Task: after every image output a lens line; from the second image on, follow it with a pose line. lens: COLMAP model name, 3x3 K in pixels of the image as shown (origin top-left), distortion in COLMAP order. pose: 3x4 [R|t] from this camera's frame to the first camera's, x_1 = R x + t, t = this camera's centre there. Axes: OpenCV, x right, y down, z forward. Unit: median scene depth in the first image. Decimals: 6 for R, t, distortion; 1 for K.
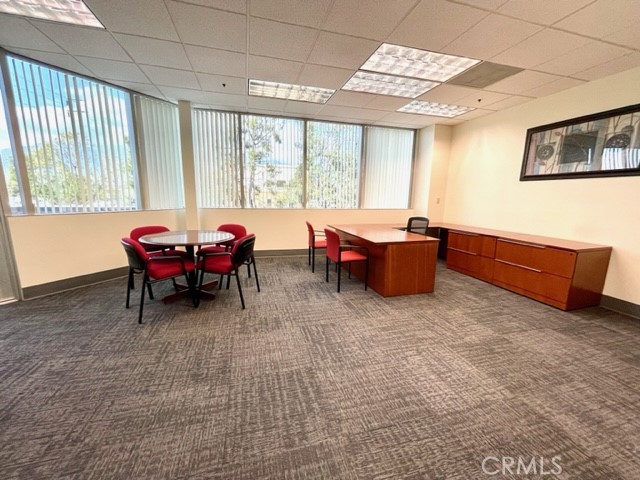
lens RADIAL K [[258.8, 0, 319.5], [0, 258.8, 242.4], [0, 0, 1]] dist [-0.000026, -0.000355]
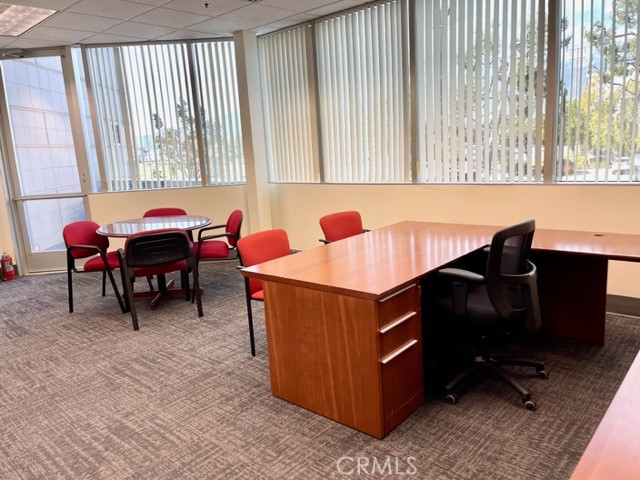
lens RADIAL K [[492.3, 0, 336.5], [0, 492.3, 241.2], [0, 0, 1]] dist [-0.003440, -0.004510]
pose [[0.547721, 0.111369, -0.829216, 0.995018], [-0.086065, 0.993343, 0.076563, -0.127341], [0.832222, 0.029431, 0.553660, 0.616654]]
